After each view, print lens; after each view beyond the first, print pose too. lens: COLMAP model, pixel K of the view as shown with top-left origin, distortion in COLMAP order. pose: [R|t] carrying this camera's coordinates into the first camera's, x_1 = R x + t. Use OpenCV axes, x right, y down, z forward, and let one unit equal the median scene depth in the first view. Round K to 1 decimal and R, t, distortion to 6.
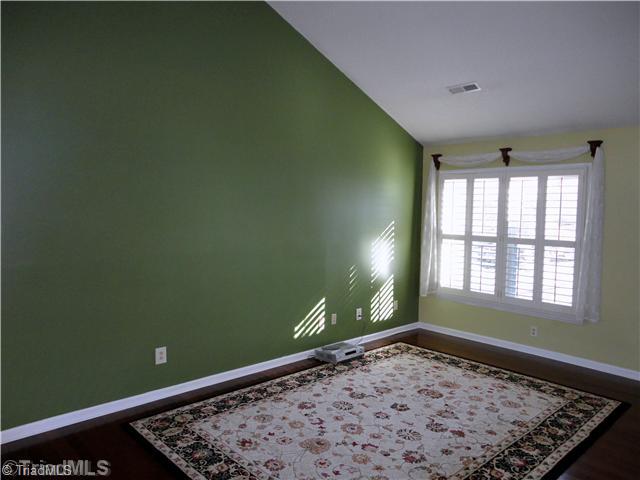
lens RADIAL K [[470.2, 0, 319.5], [0, 470.2, 236.8], [0, 0, 1]] dist [0.018169, -0.000122]
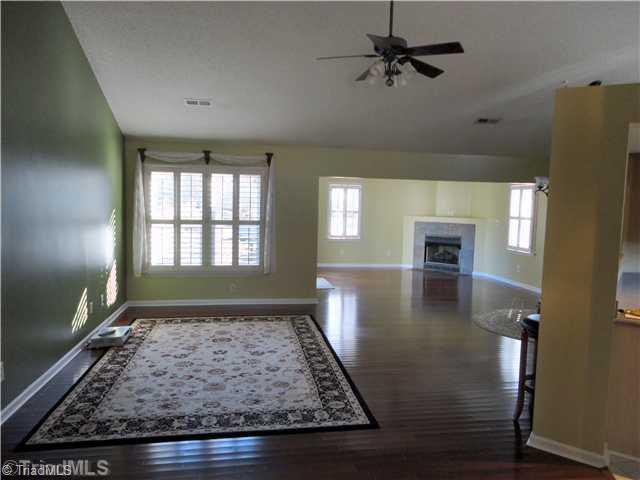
lens RADIAL K [[470.2, 0, 319.5], [0, 470.2, 236.8], [0, 0, 1]] dist [0.018169, -0.000122]
pose [[0.563686, -0.071201, 0.822914, -0.547299], [0.039662, 0.997462, 0.059136, -0.018909], [-0.825036, -0.000696, 0.565079, 0.024131]]
